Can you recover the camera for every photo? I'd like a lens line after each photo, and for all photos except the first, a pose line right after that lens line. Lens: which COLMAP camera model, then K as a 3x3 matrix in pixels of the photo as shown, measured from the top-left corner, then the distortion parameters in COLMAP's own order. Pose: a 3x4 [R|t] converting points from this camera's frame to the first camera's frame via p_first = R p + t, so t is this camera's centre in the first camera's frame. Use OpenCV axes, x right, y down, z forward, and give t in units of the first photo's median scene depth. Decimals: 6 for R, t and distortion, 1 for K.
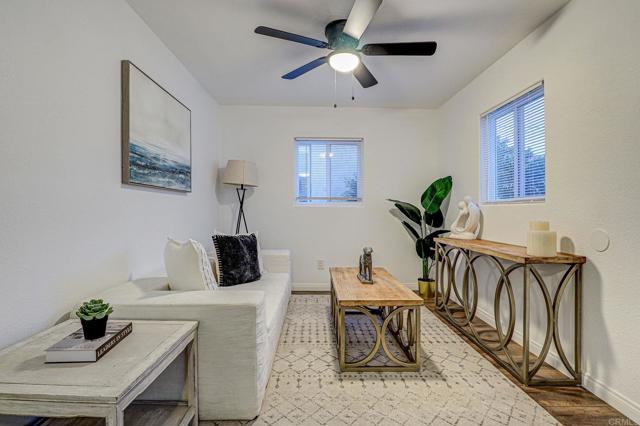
lens RADIAL K [[321.3, 0, 322.0], [0, 321.3, 211.4], [0, 0, 1]] dist [-0.019526, 0.000475]
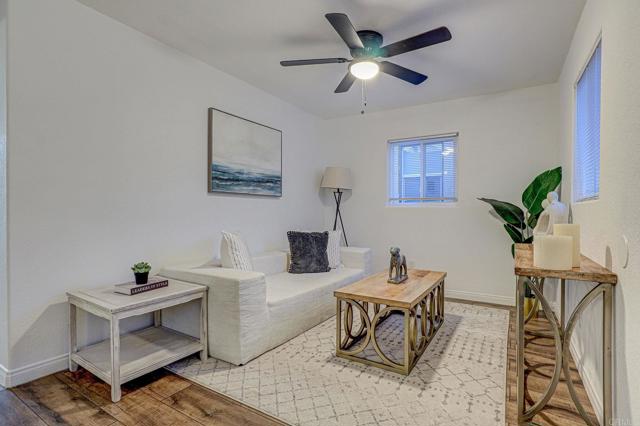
lens RADIAL K [[323.1, 0, 320.0], [0, 323.1, 213.0], [0, 0, 1]] dist [-0.001103, 0.000262]
pose [[0.841757, 0.001390, -0.539854, 0.498746], [-0.001890, 0.999998, -0.000371, 0.005438], [0.539853, 0.001332, 0.841758, 0.022406]]
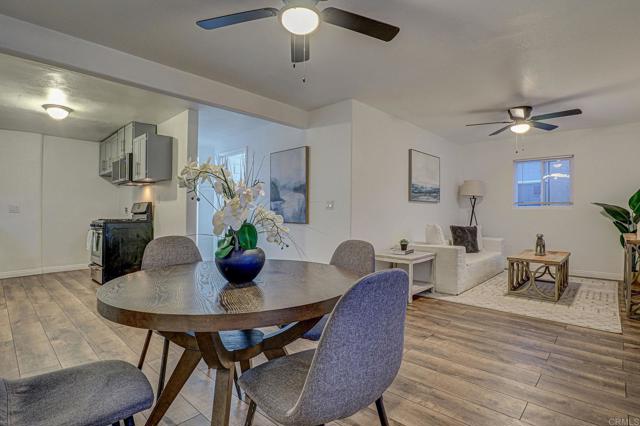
lens RADIAL K [[319.6, 0, 339.3], [0, 319.6, 214.4], [0, 0, 1]] dist [-0.000800, 0.013301]
pose [[0.739859, 0.005059, -0.672743, 0.497752], [-0.000891, 0.999978, 0.006540, -0.000922], [0.672762, -0.004239, 0.739847, -0.931165]]
